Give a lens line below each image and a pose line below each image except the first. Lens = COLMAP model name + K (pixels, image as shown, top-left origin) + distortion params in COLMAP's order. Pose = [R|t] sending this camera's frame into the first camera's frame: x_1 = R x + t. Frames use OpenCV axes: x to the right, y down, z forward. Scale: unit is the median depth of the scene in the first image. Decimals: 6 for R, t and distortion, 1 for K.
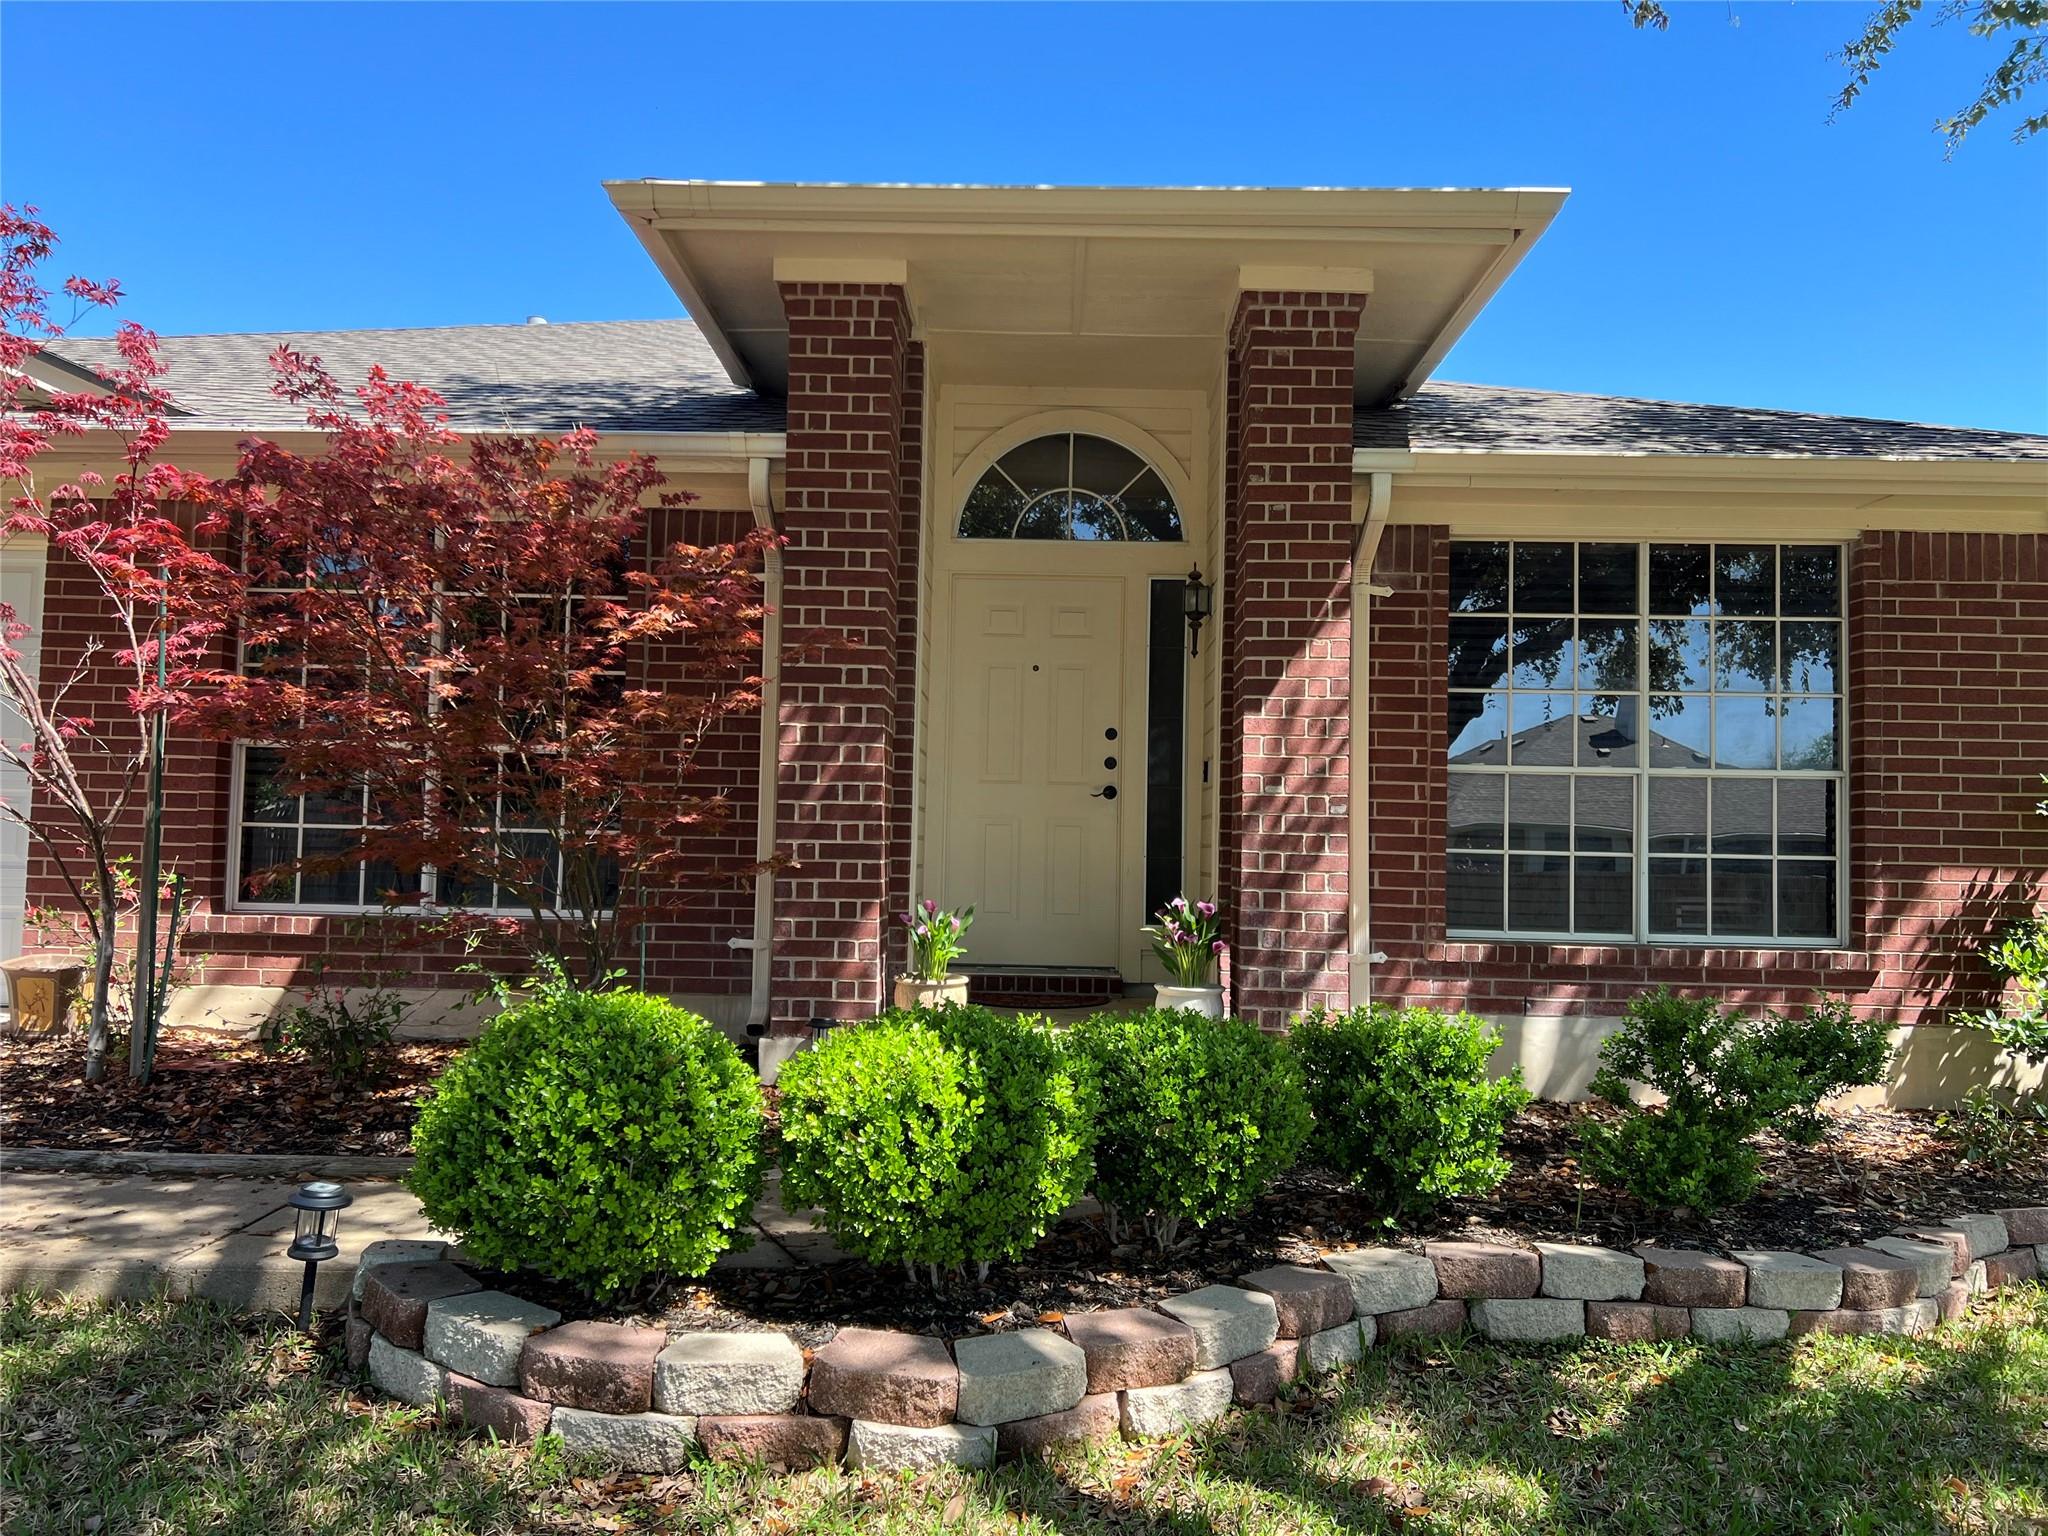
lens RADIAL K [[1540.4, 0, 1021.9], [0, 1540.4, 782.1], [0, 0, 1]] dist [0.056093, -0.068164]
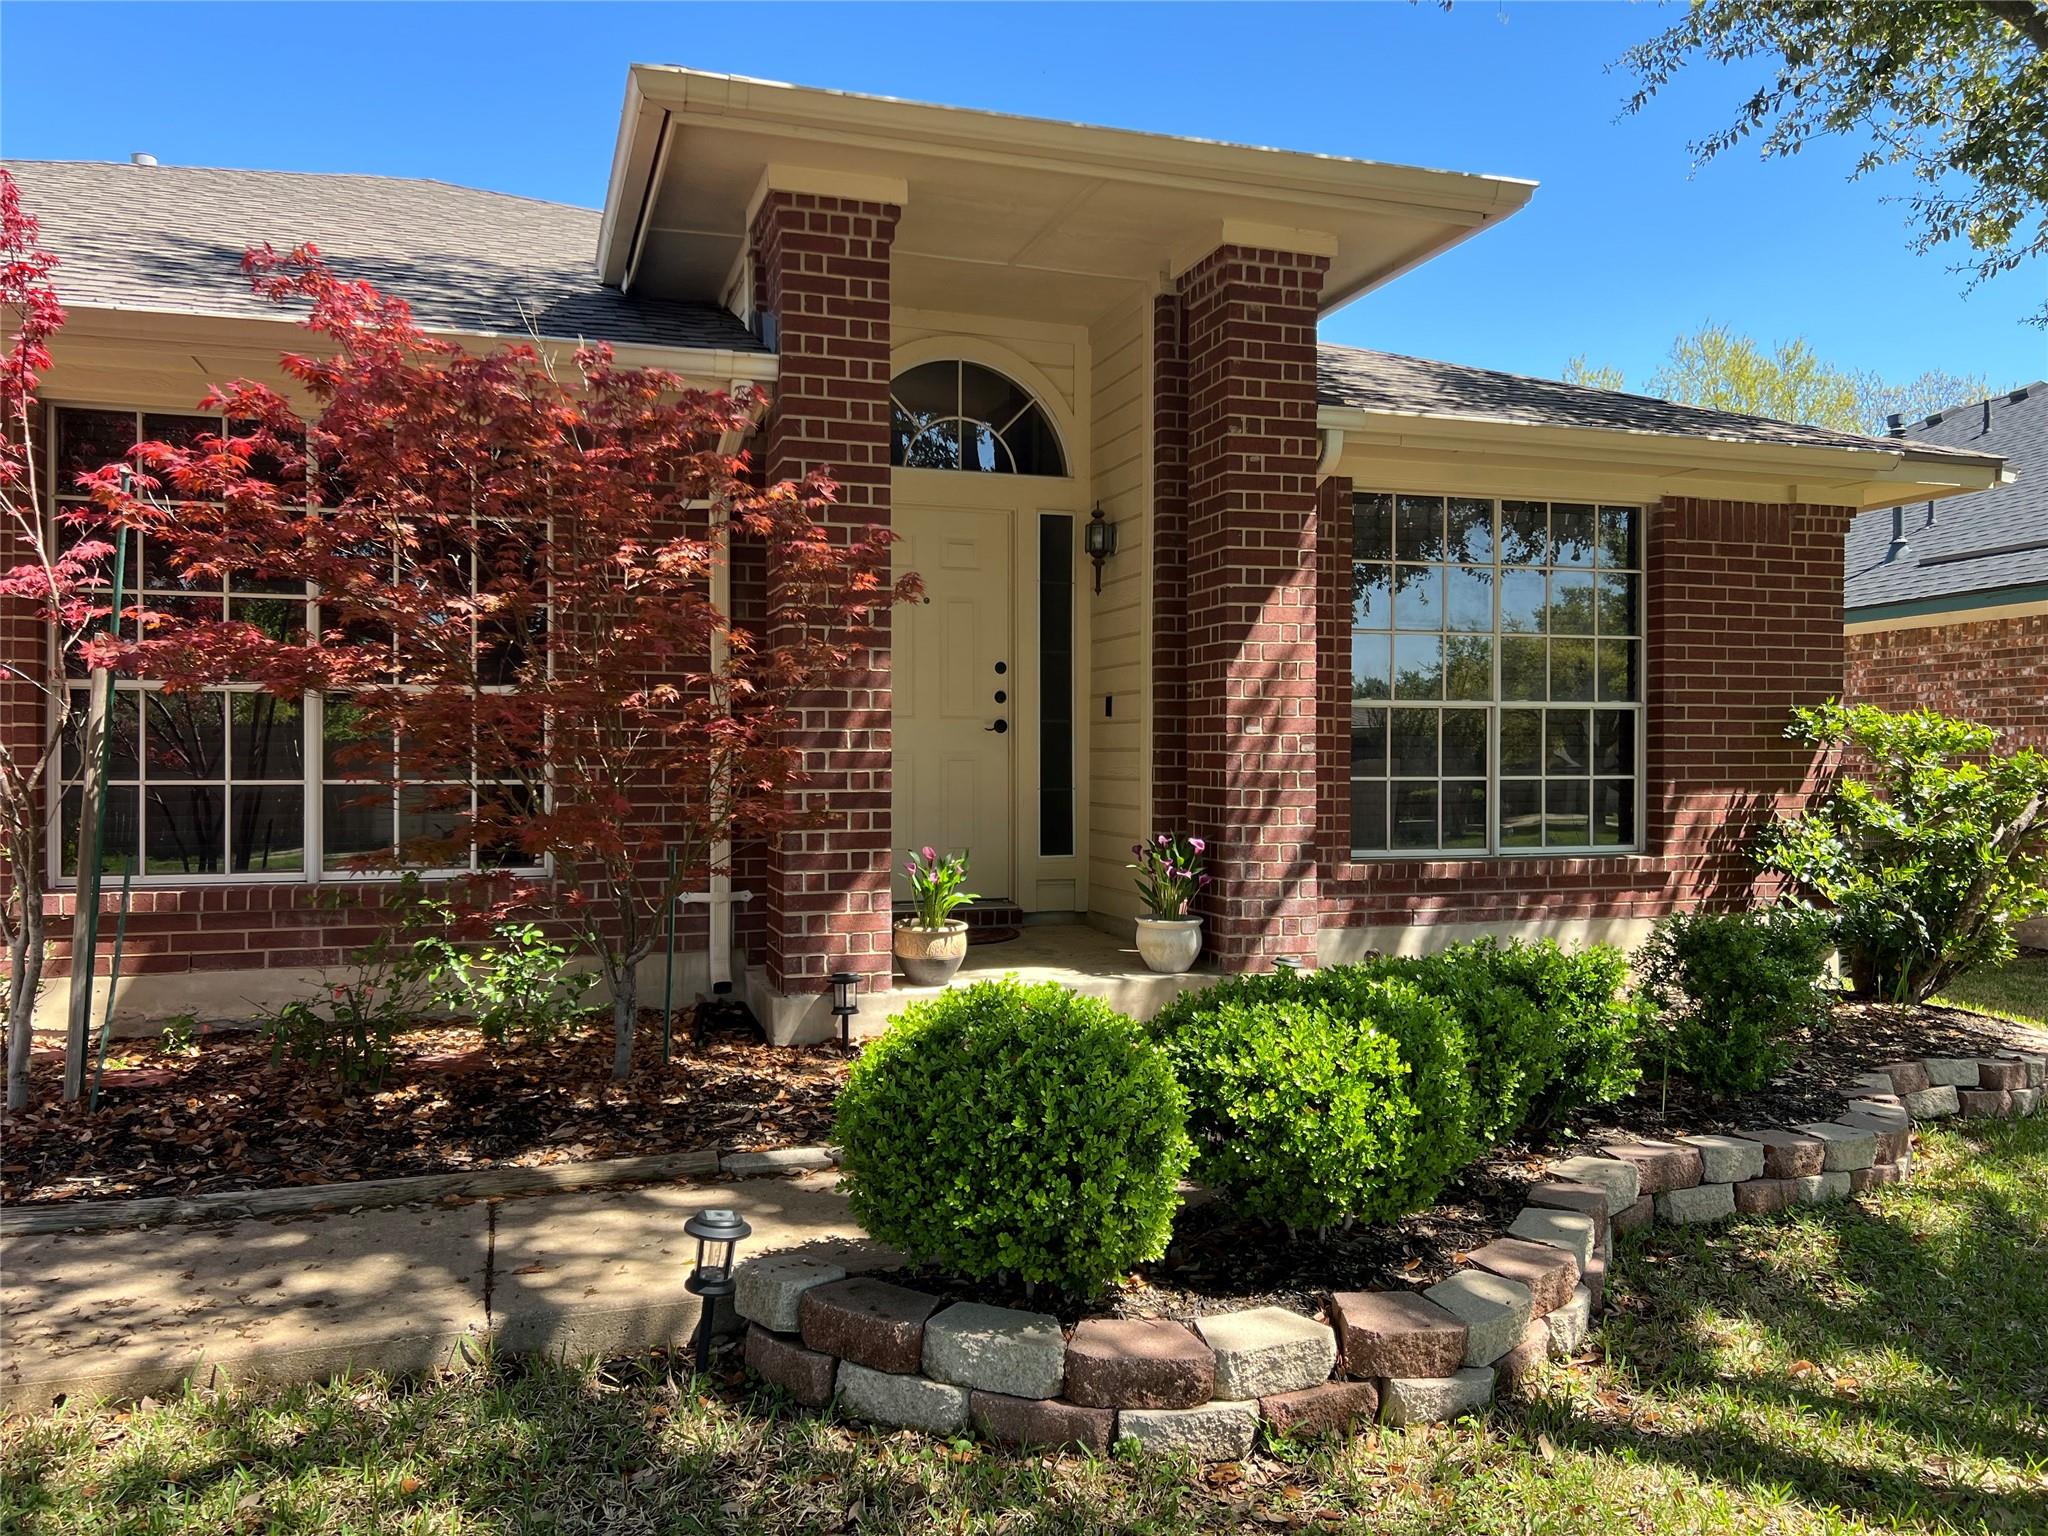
lens RADIAL K [[1542.2, 0, 1024.0], [0, 1542.2, 768.0], [0, 0, 1]] dist [0.048019, -0.058217]
pose [[0.944194, -0.022752, 0.328604, -0.327432], [0.004064, 0.998340, 0.057444, -0.029888], [-0.329366, -0.052903, 0.942719, 0.056255]]
